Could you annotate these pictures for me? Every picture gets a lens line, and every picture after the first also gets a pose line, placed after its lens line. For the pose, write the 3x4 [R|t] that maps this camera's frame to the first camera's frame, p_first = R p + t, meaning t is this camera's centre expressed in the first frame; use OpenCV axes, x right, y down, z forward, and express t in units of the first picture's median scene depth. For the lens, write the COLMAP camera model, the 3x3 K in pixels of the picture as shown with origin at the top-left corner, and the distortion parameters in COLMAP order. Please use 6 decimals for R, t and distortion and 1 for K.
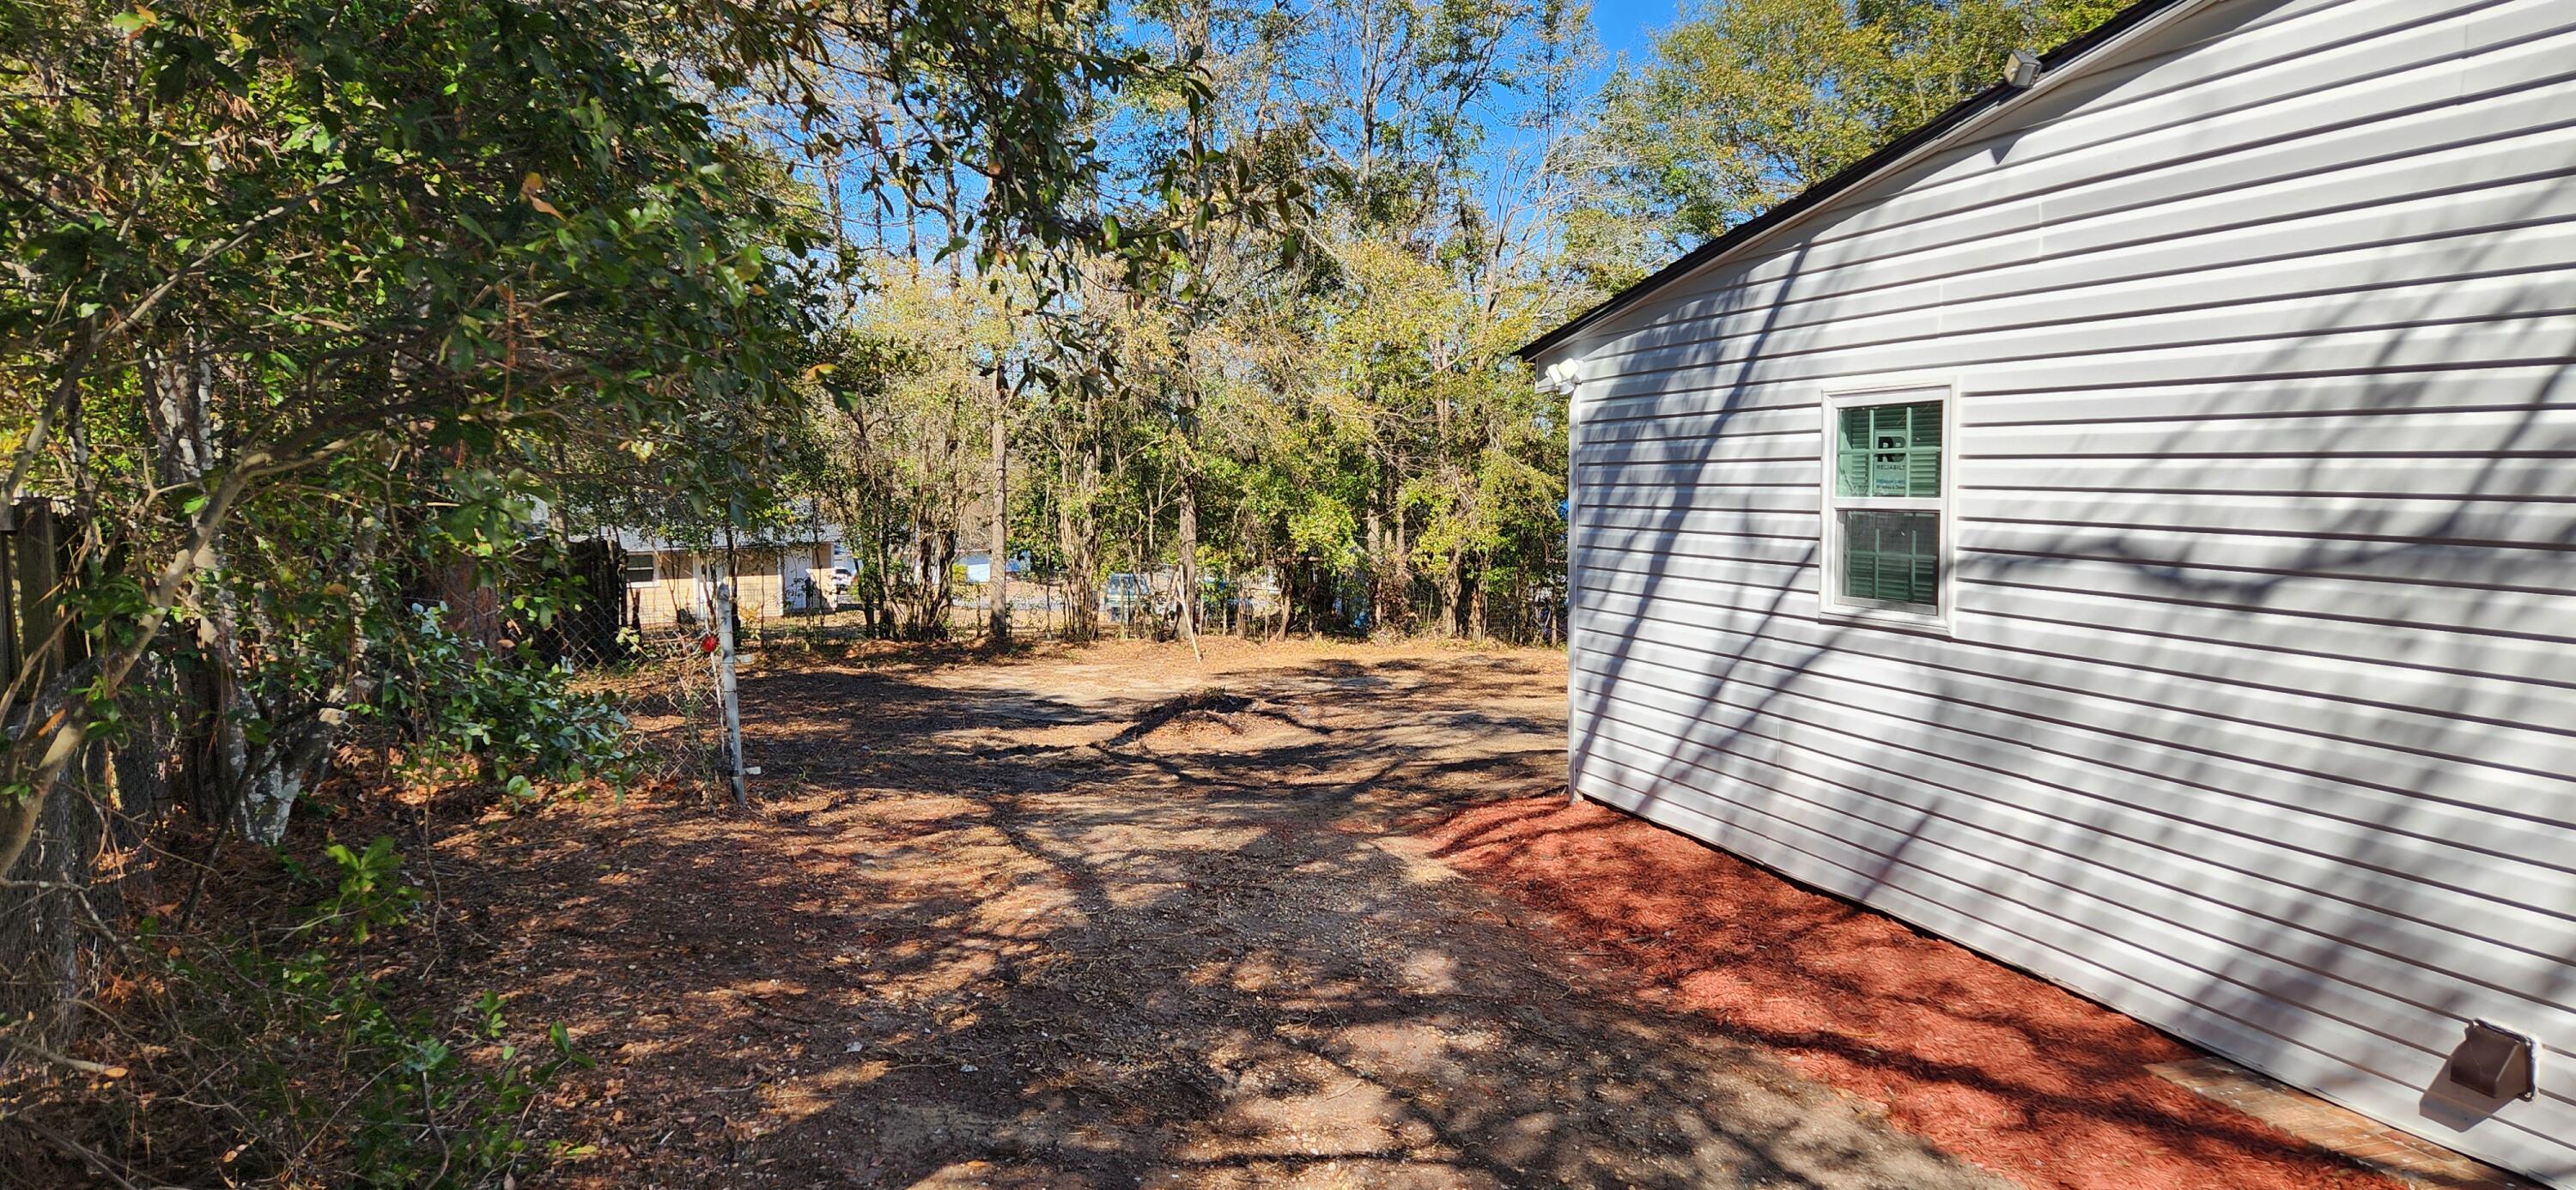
lens RADIAL K [[1721.7, 0, 1282.4], [0, 1721.7, 595.8], [0, 0, 1]] dist [0.070929, -0.000735]
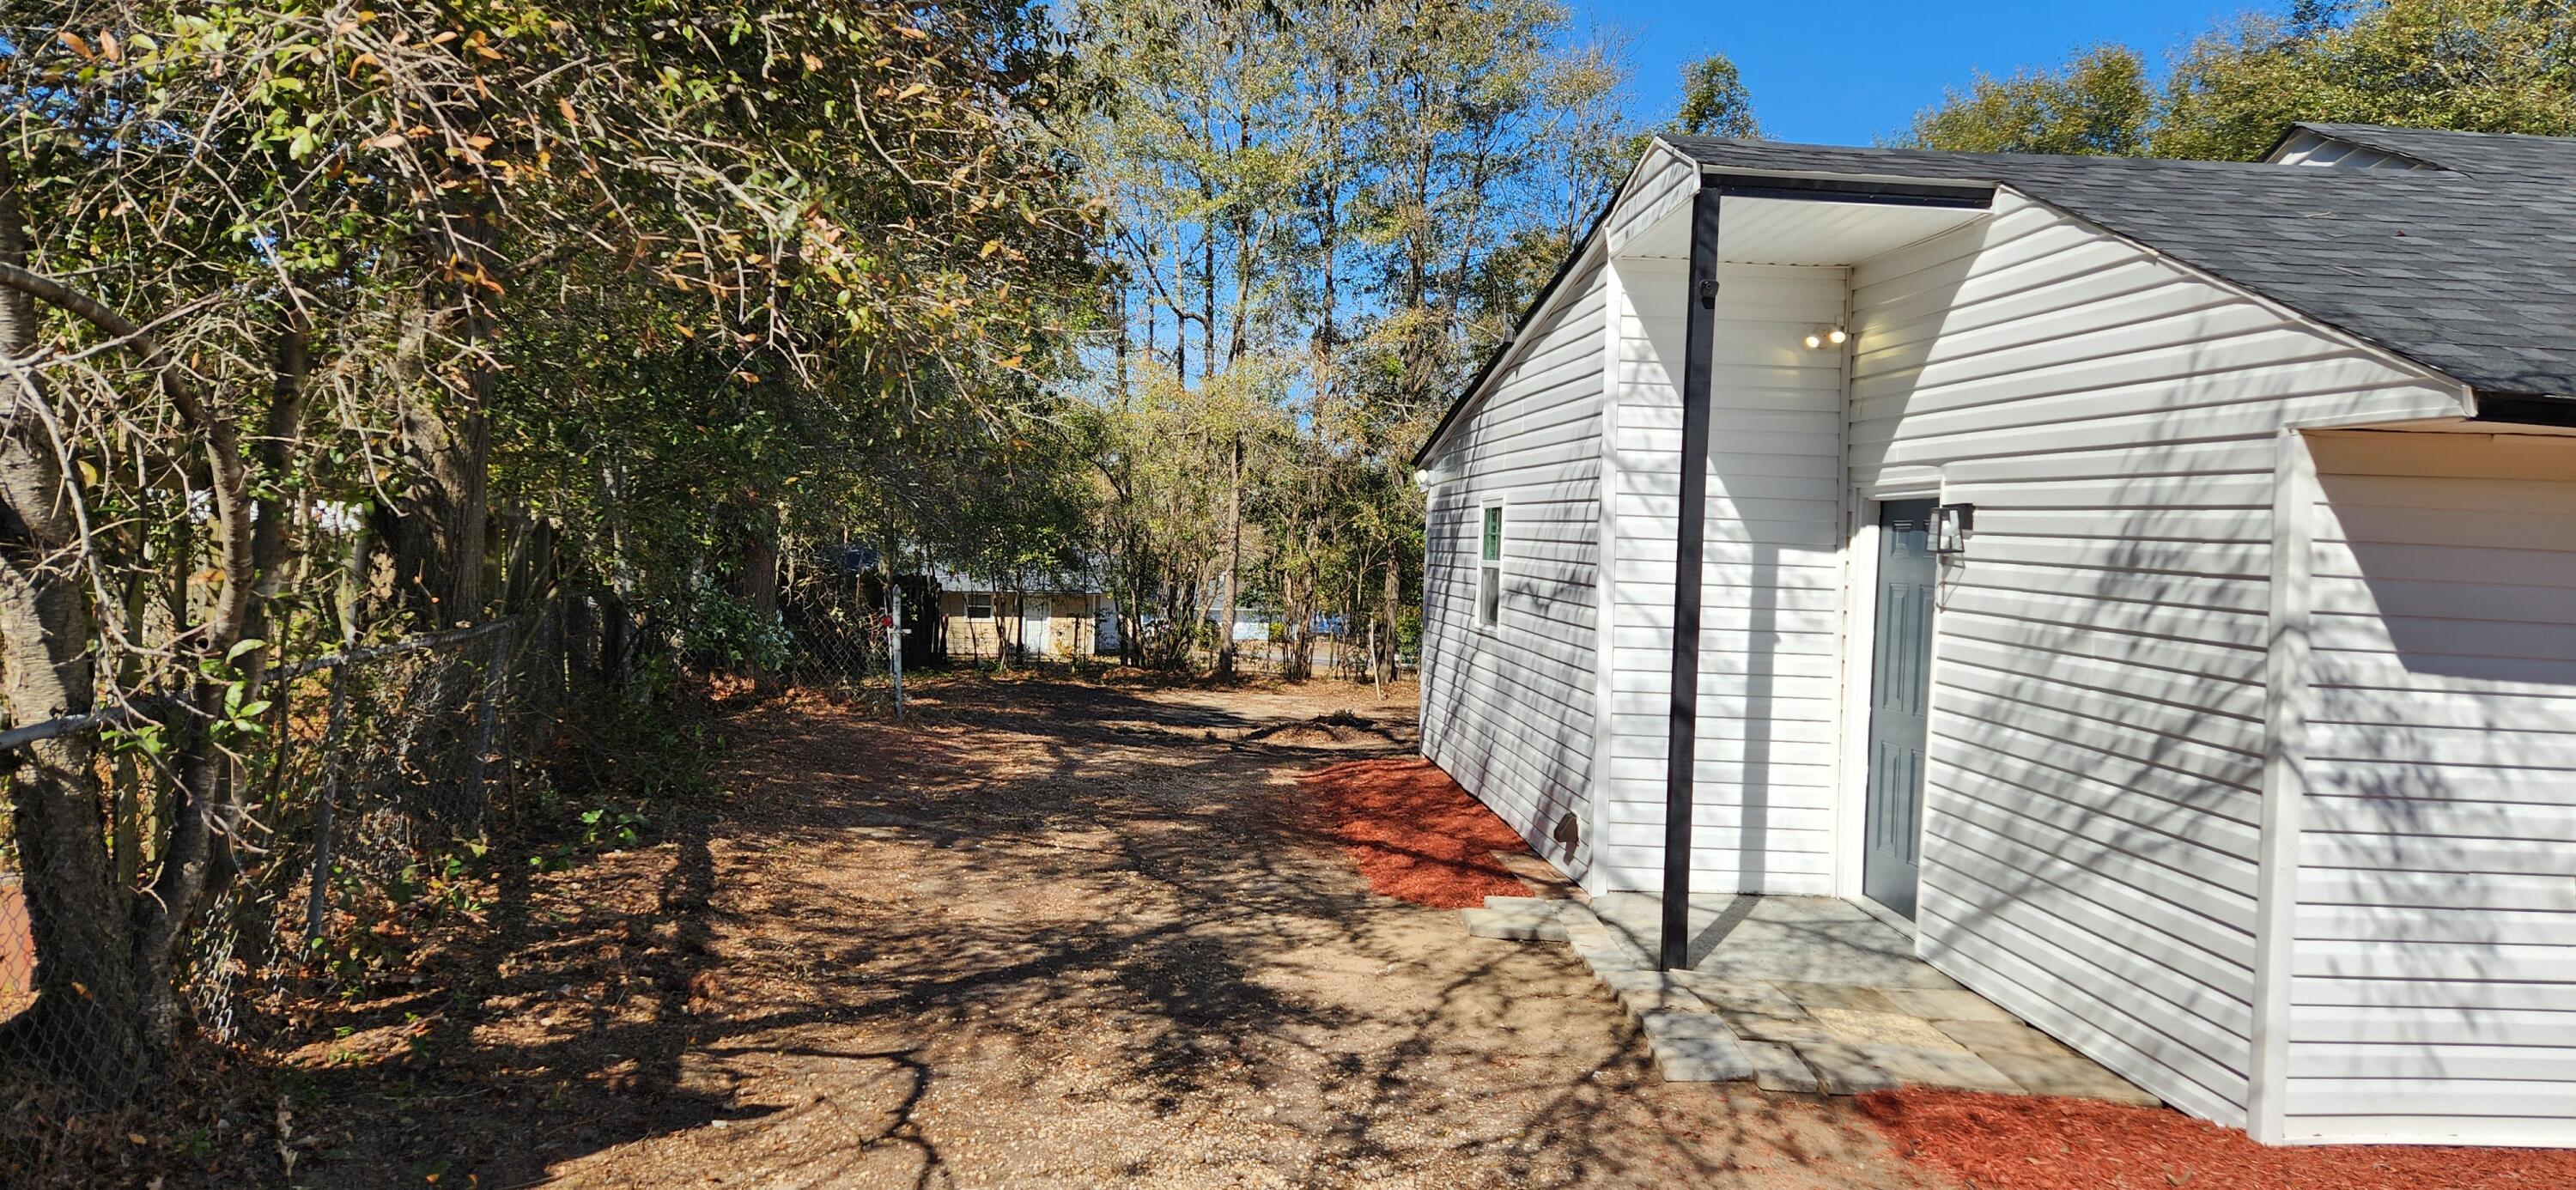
lens RADIAL K [[1721.7, 0, 1292.4], [0, 1721.7, 599.6], [0, 0, 1]] dist [0.070929, -0.000735]
pose [[0.978772, 0.050970, -0.198513, 0.385235], [-0.058830, 0.997692, -0.033894, 0.040814], [0.196327, 0.044853, 0.979512, -0.563121]]
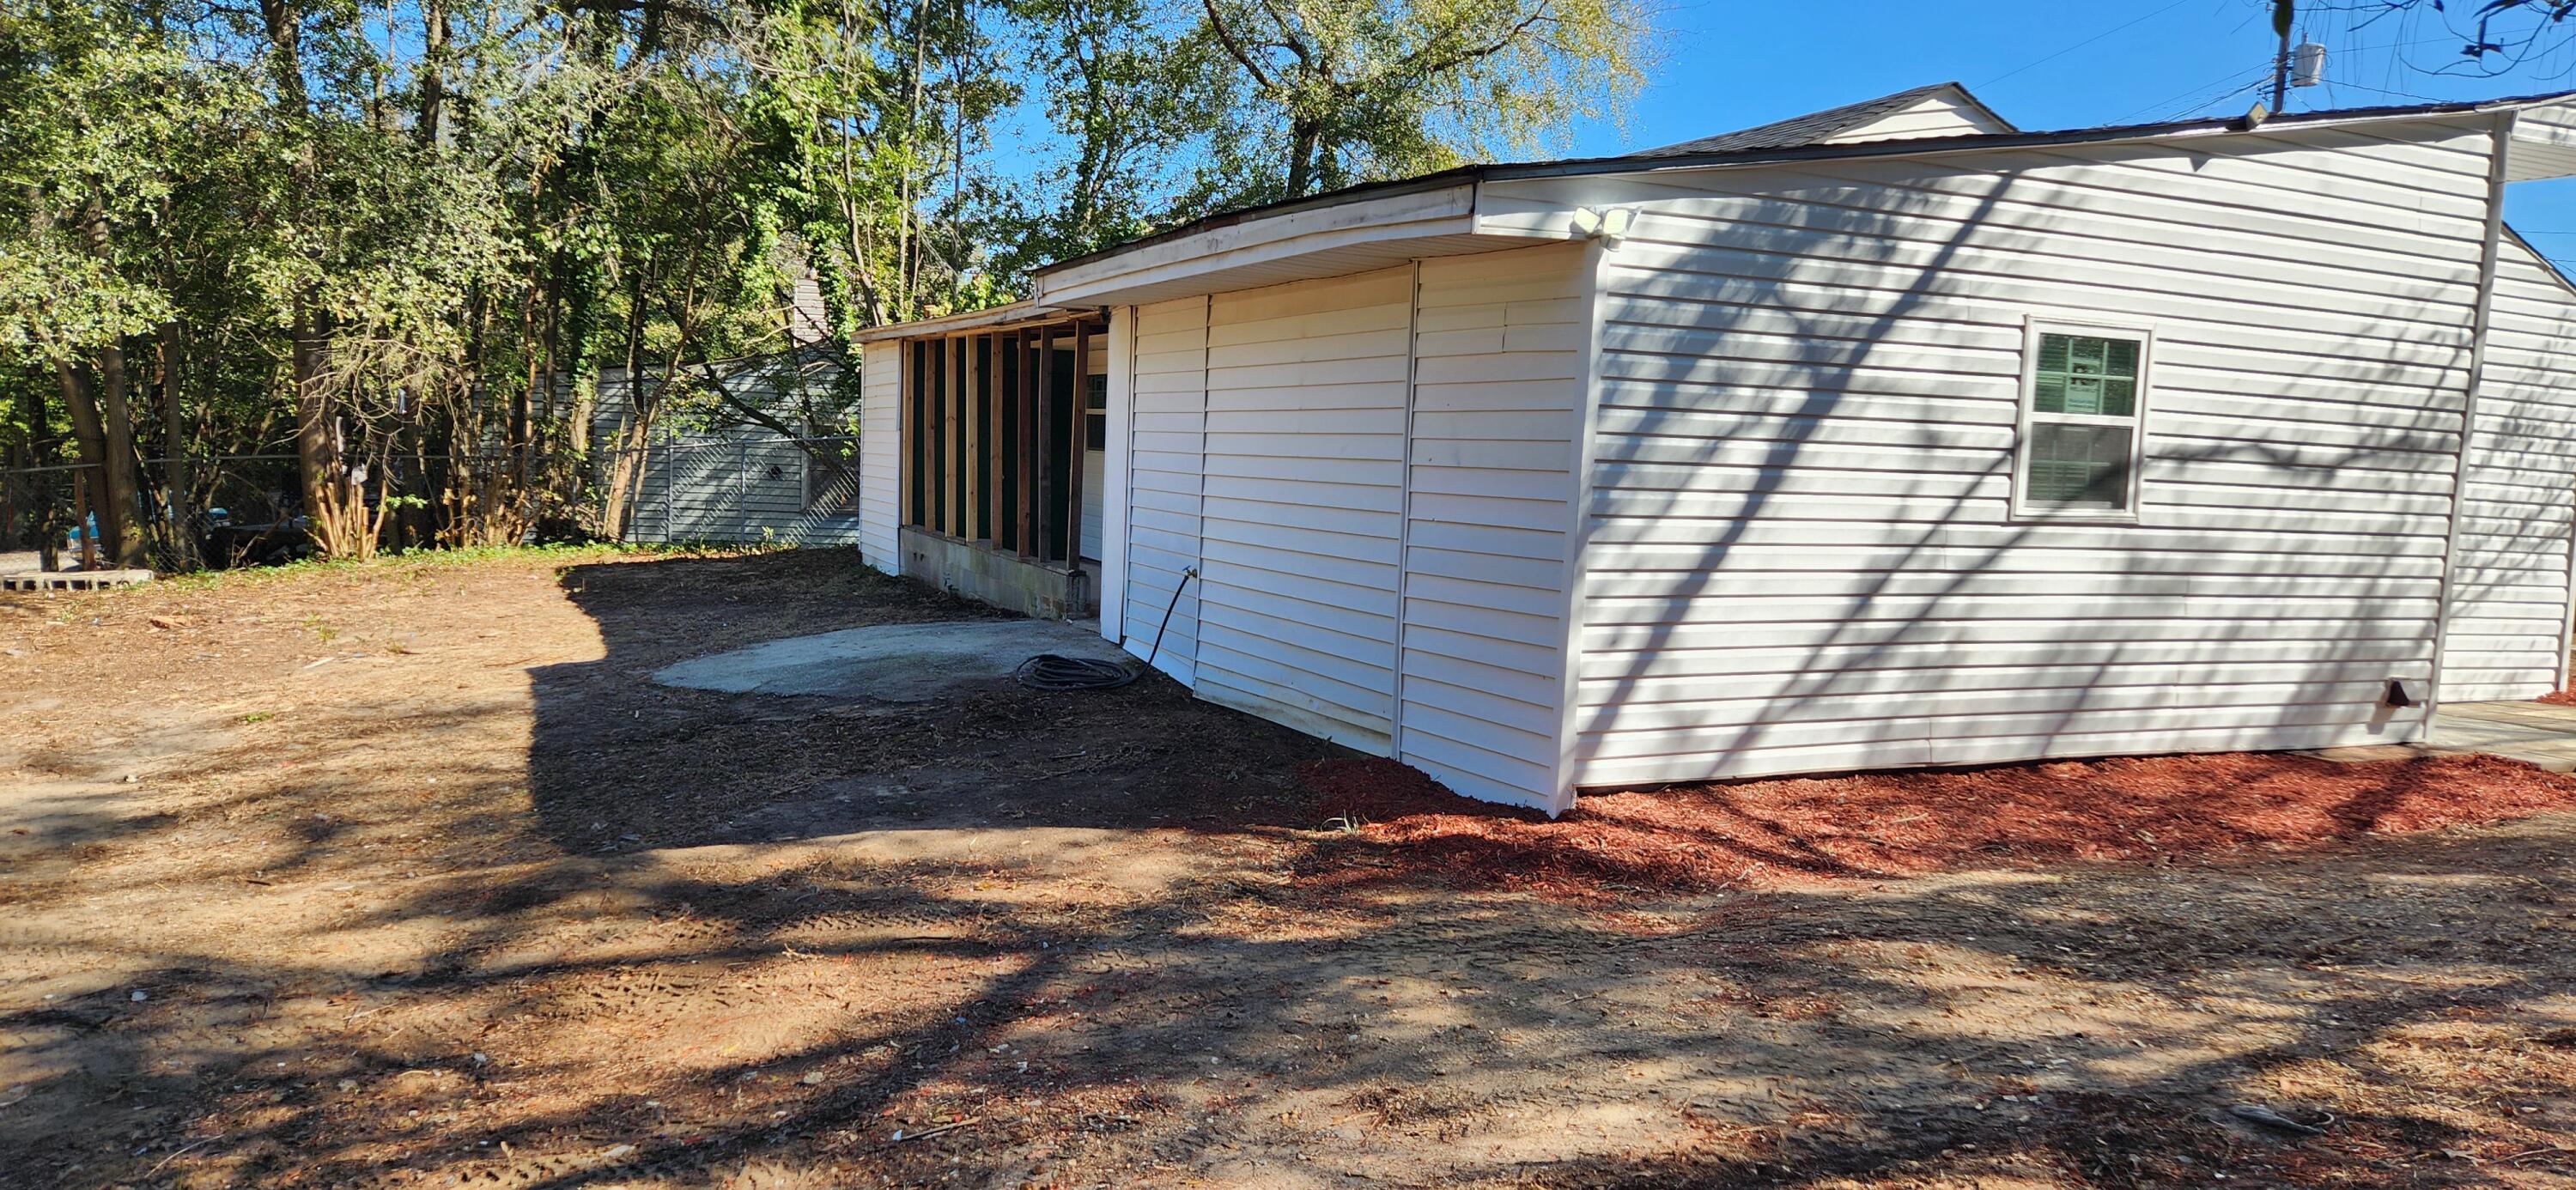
lens RADIAL K [[1721.7, 0, 1288.2], [0, 1721.7, 592.1], [0, 0, 1]] dist [0.070929, -0.000735]
pose [[-0.190292, -0.087690, 0.977803, -0.571934], [0.026899, 0.995163, 0.094482, -0.048750], [-0.981359, 0.044281, -0.187013, 1.363507]]
